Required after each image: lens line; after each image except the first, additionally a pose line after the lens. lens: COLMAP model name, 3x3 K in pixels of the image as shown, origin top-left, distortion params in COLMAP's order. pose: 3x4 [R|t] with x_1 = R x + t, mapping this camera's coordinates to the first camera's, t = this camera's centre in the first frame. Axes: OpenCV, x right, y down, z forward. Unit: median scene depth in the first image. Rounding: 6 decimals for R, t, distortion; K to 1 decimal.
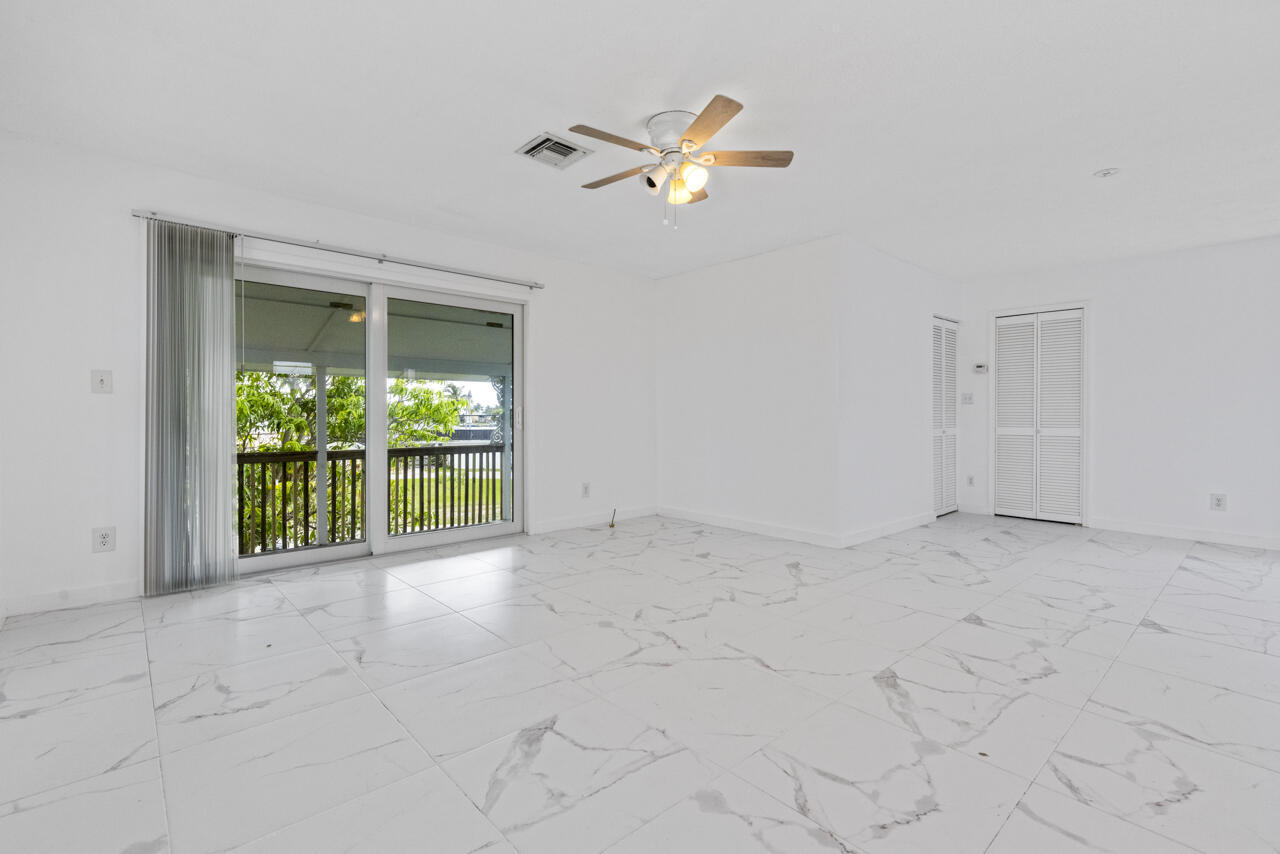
lens RADIAL K [[573.8, 0, 644.9], [0, 573.8, 422.4], [0, 0, 1]] dist [0.000117, -0.000137]
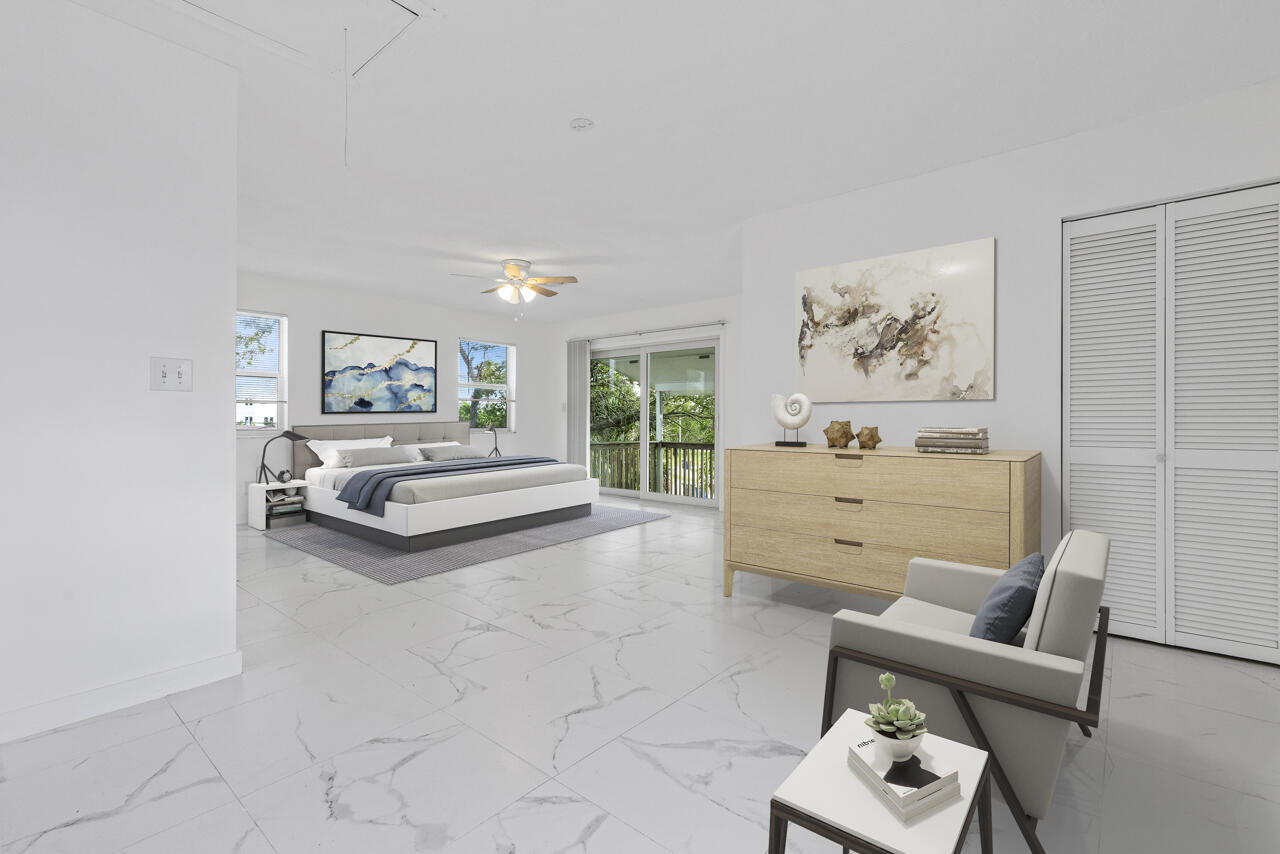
lens RADIAL K [[573.8, 0, 644.9], [0, 573.8, 422.4], [0, 0, 1]] dist [0.000117, -0.000137]
pose [[0.131600, -0.001466, -0.991302, 1.116598], [-0.015370, 0.999876, -0.003519, -0.000548], [0.991184, 0.015700, 0.131561, 0.667852]]
